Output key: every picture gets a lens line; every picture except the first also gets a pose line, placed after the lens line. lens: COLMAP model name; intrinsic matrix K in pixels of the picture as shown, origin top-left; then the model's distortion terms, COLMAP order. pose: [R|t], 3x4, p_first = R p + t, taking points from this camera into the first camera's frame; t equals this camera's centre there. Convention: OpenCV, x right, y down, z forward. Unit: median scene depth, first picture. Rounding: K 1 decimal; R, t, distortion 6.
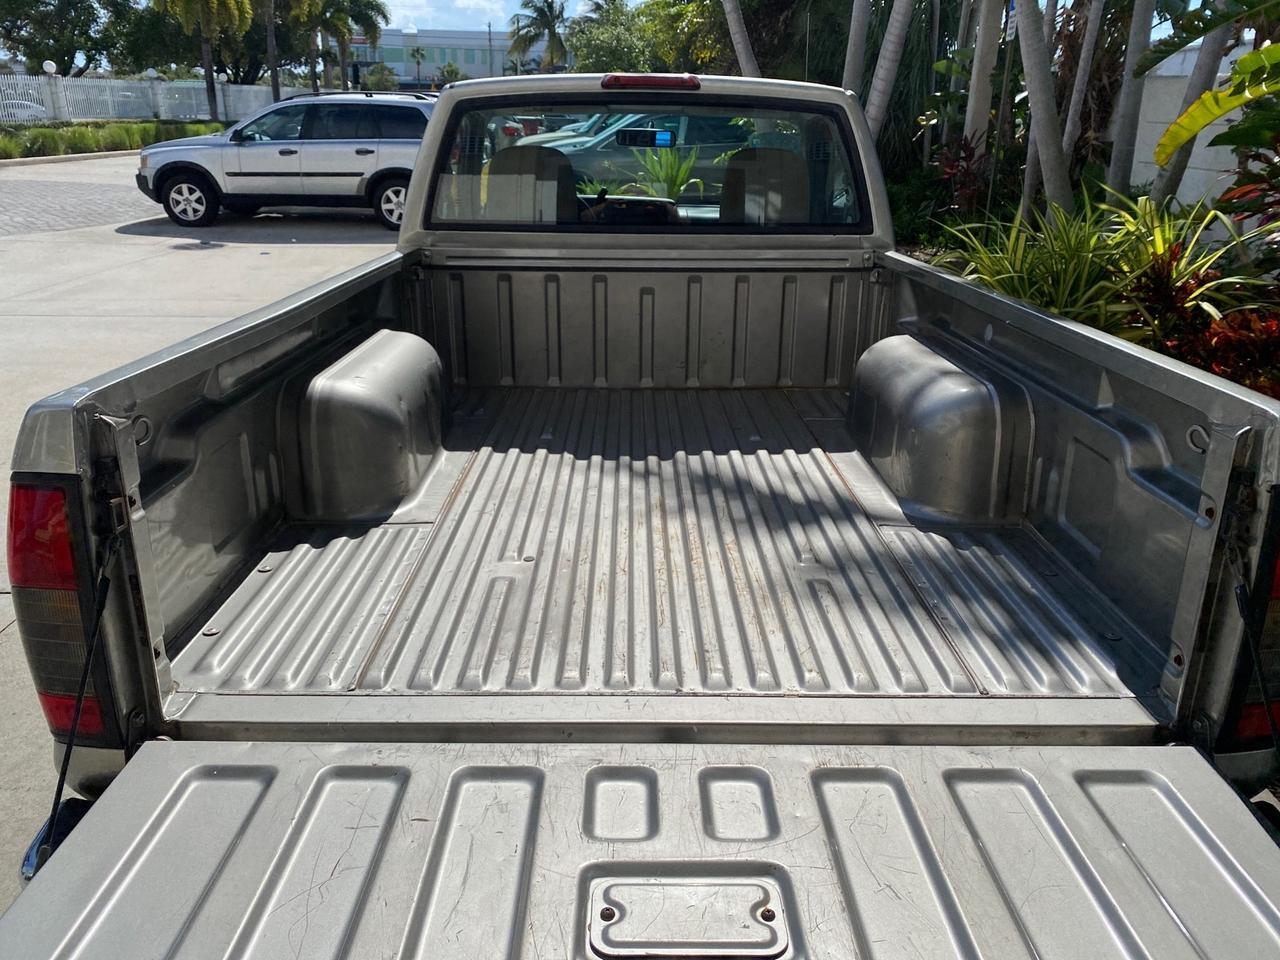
lens RADIAL K [[986.6, 0, 644.5], [0, 986.6, 473.3], [0, 0, 1]] dist [0.013376, -0.014072]
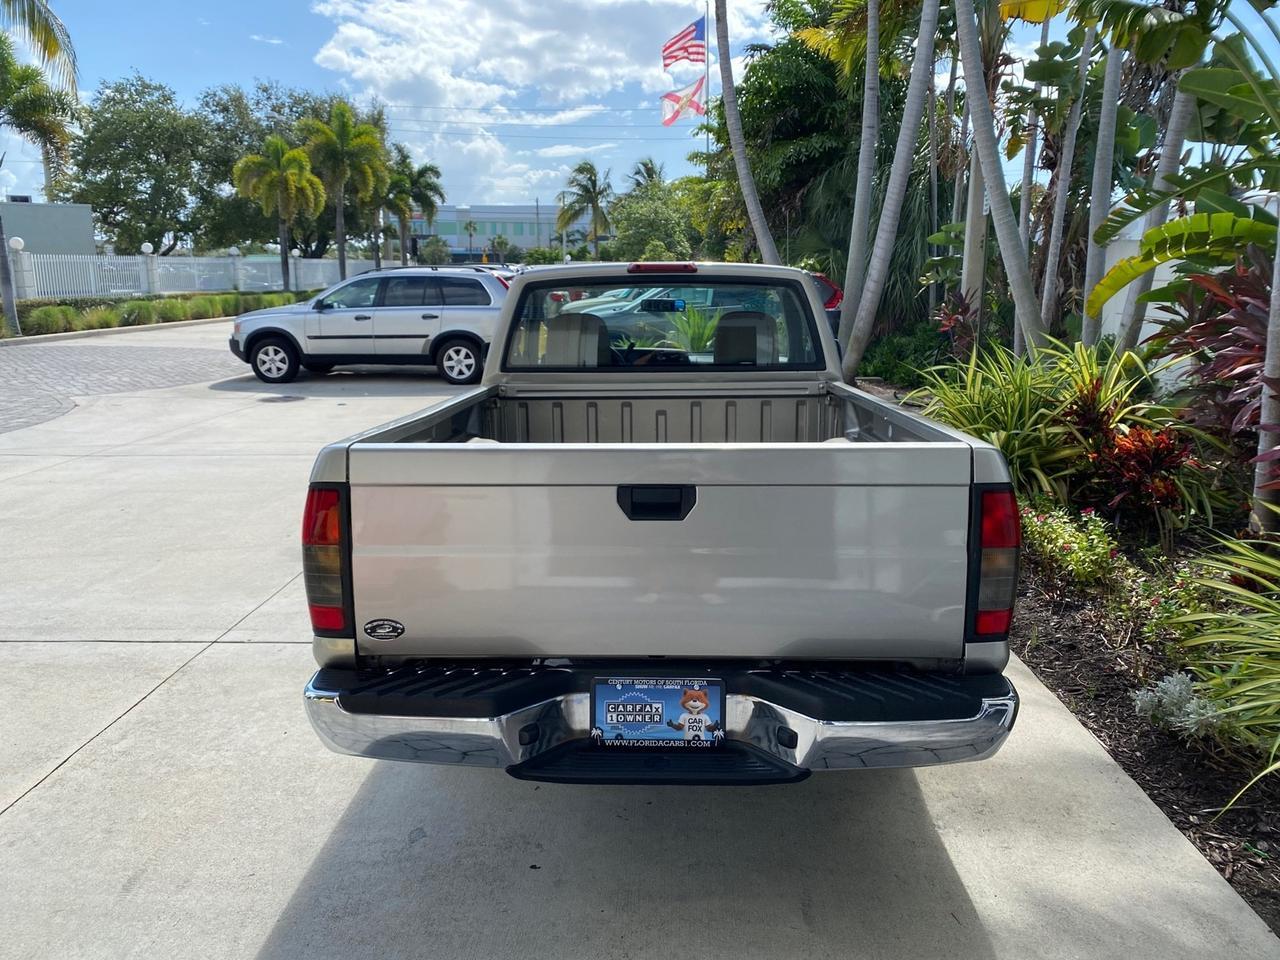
lens RADIAL K [[986.6, 0, 638.8], [0, 986.6, 473.8], [0, 0, 1]] dist [0.013376, -0.014072]
pose [[0.998860, -0.009782, -0.046733, 0.008639], [0.002614, 0.988524, -0.151042, 0.026153], [0.047674, 0.150747, 0.987422, -0.083823]]
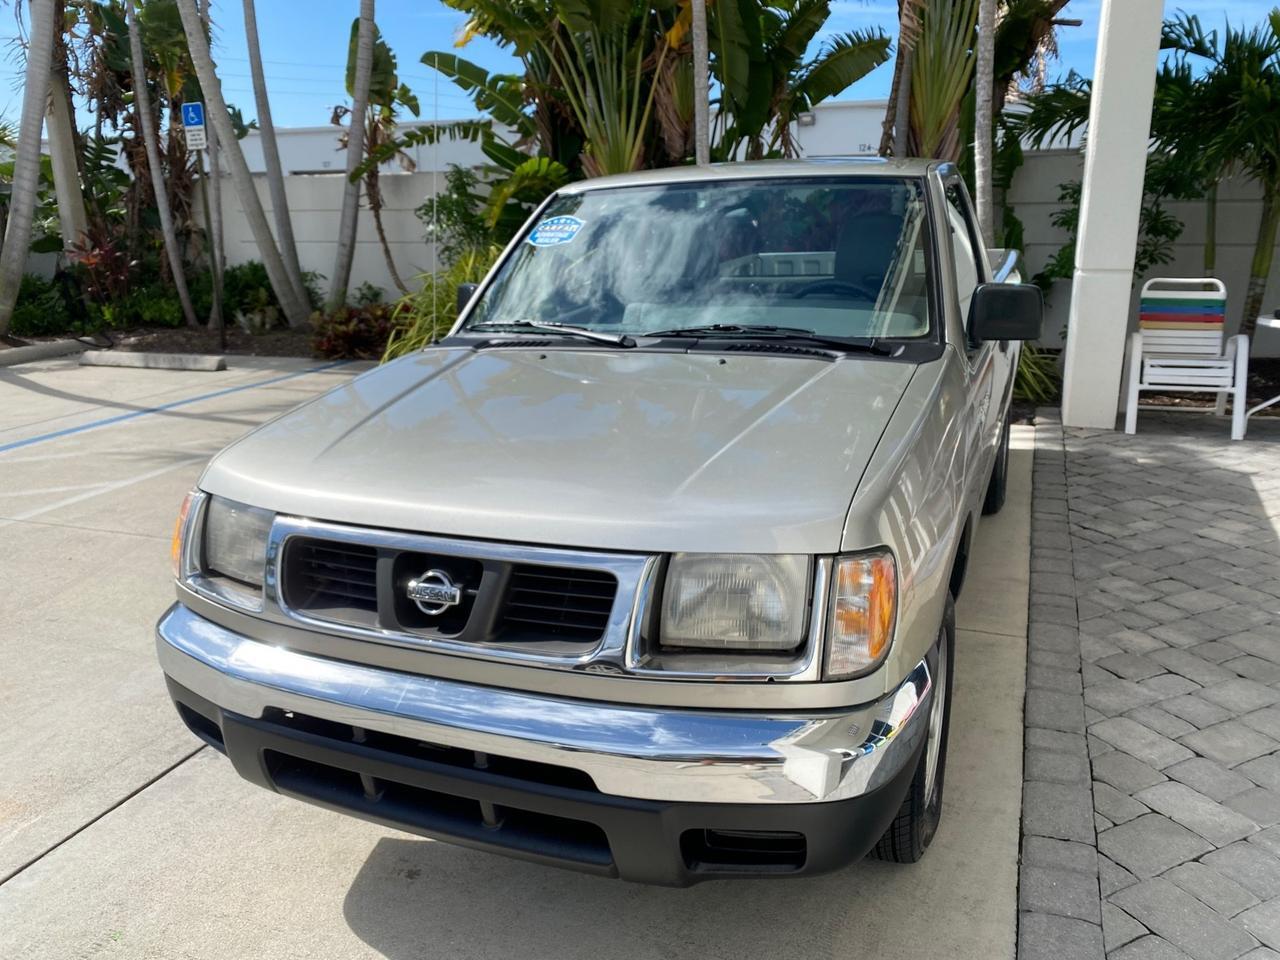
lens RADIAL K [[985.5, 0, 638.2], [0, 985.5, 470.8], [0, 0, 1]] dist [0.014474, -0.019066]
pose [[0.381585, -0.263472, 0.885988, -0.421785], [0.342139, 0.930695, 0.129411, -0.023307], [-0.858681, 0.253750, 0.445283, 0.053485]]
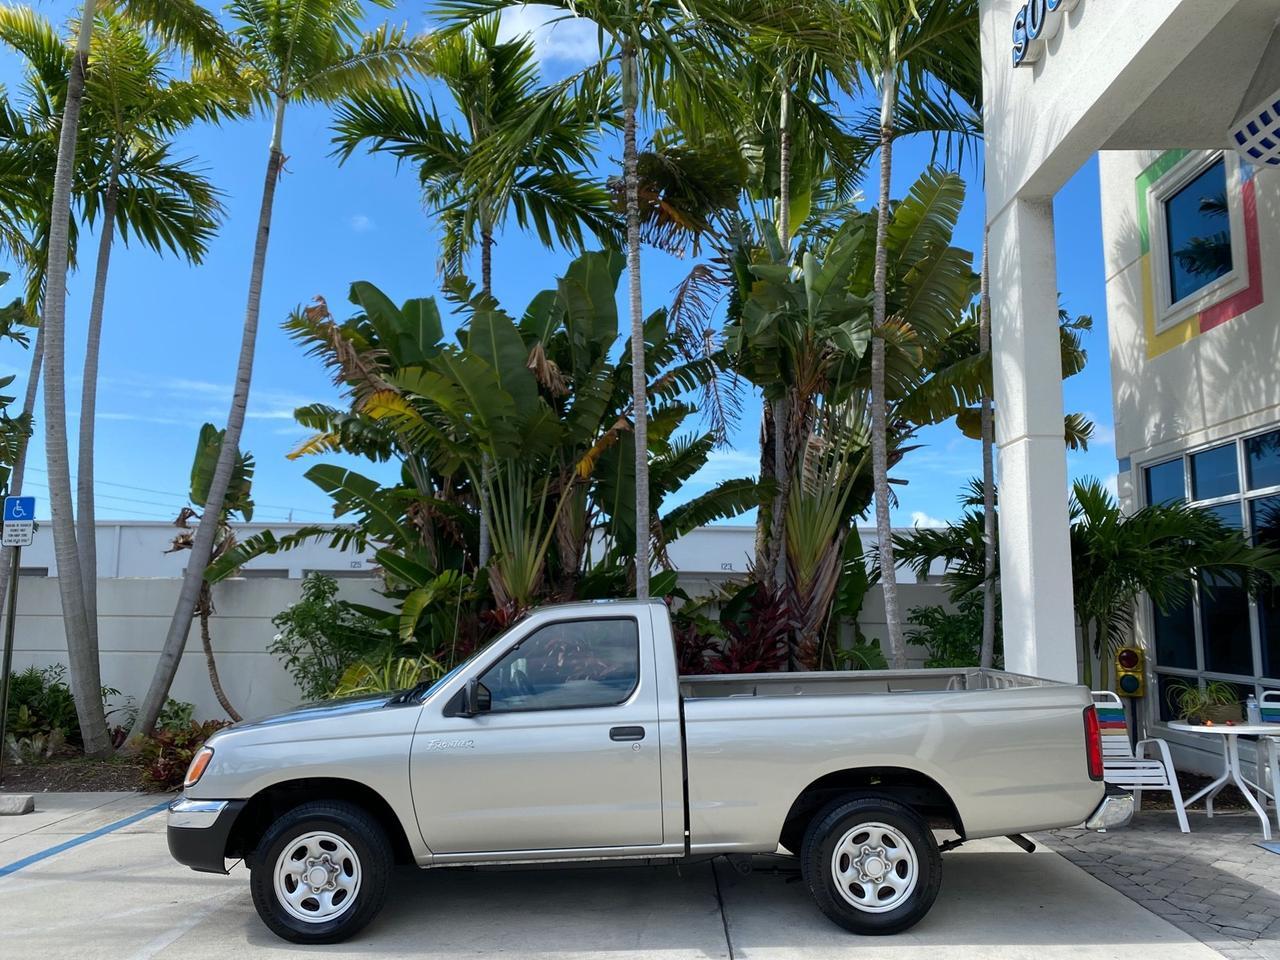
lens RADIAL K [[986.6, 0, 643.2], [0, 986.6, 467.0], [0, 0, 1]] dist [0.013376, -0.014072]
pose [[0.027494, 0.125684, 0.991689, -0.467526], [0.342685, 0.930763, -0.127463, -0.099676], [-0.939048, 0.343342, -0.017479, 0.238380]]
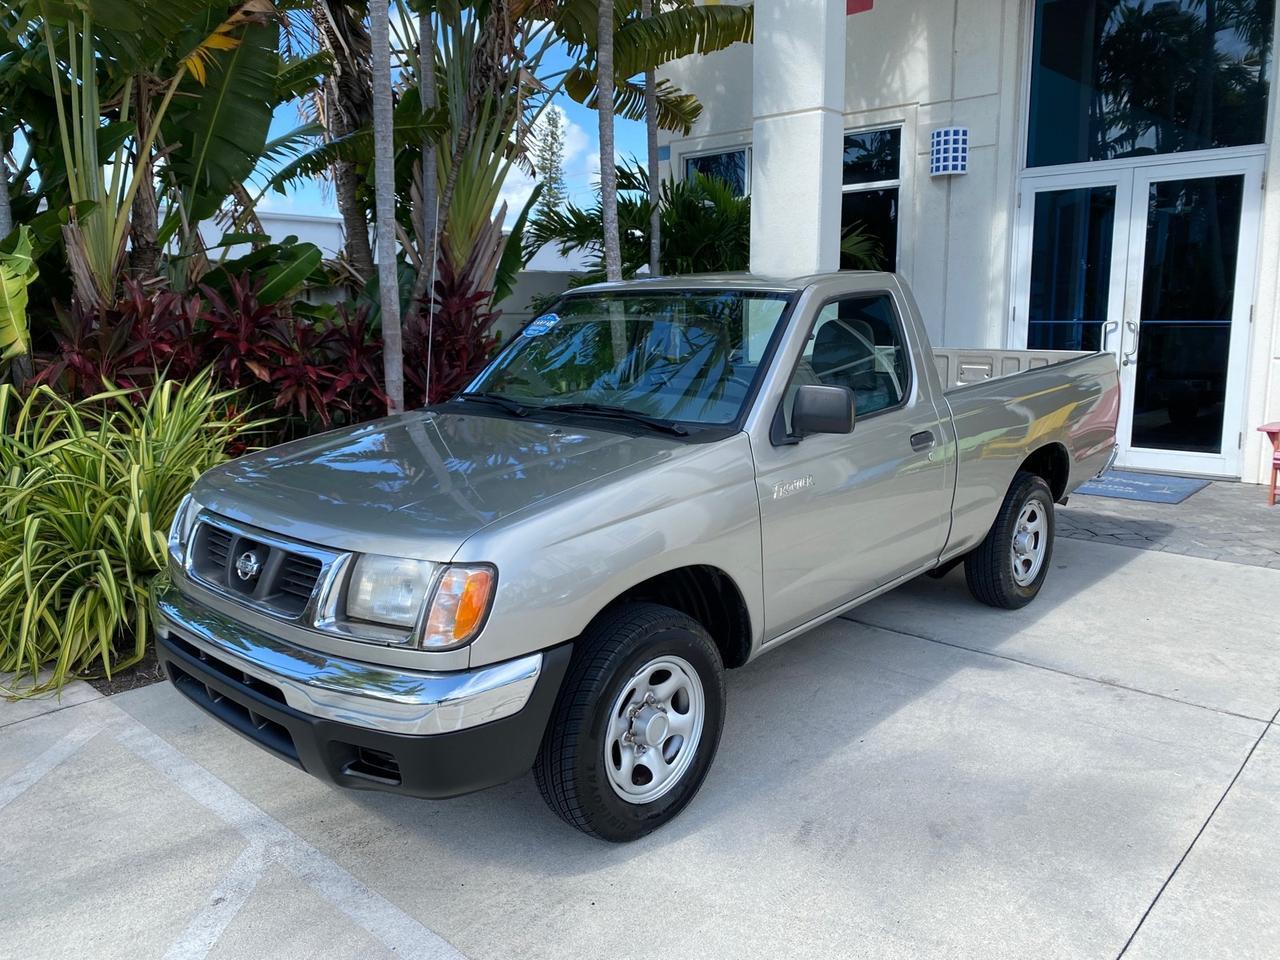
lens RADIAL K [[986.6, 0, 638.5], [0, 986.6, 476.4], [0, 0, 1]] dist [0.013376, -0.014072]
pose [[-0.722823, -0.123544, 0.679900, -0.208952], [0.239740, 0.877948, 0.414406, -0.188038], [-0.648114, 0.462541, -0.604983, 0.515869]]
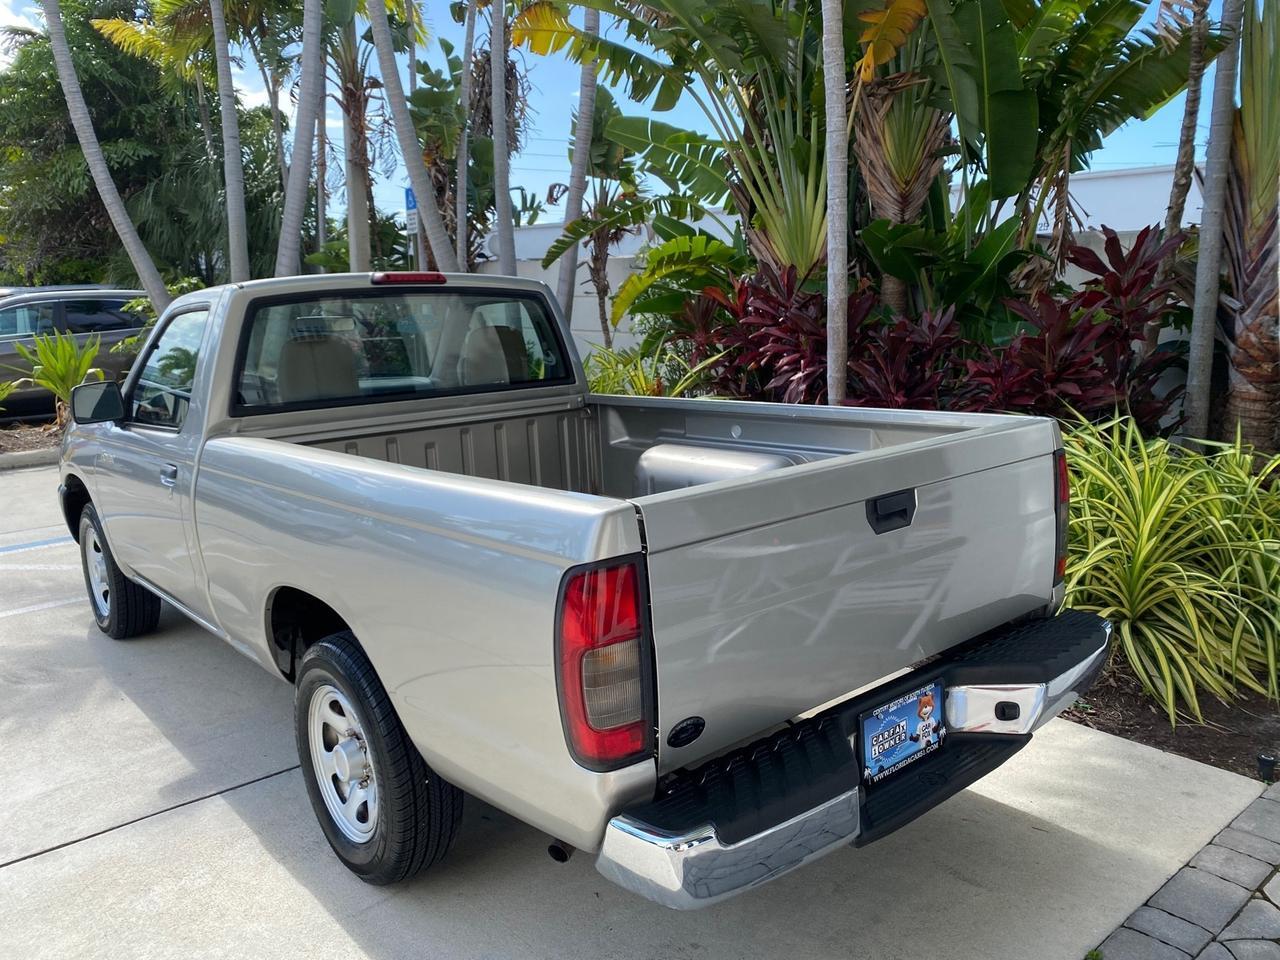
lens RADIAL K [[986.6, 0, 641.0], [0, 986.6, 472.4], [0, 0, 1]] dist [0.013376, -0.014072]
pose [[0.769446, -0.146671, 0.621643, -0.135665], [0.248768, 0.965239, -0.080176, 0.000534], [-0.588275, 0.216336, 0.779187, -0.014397]]
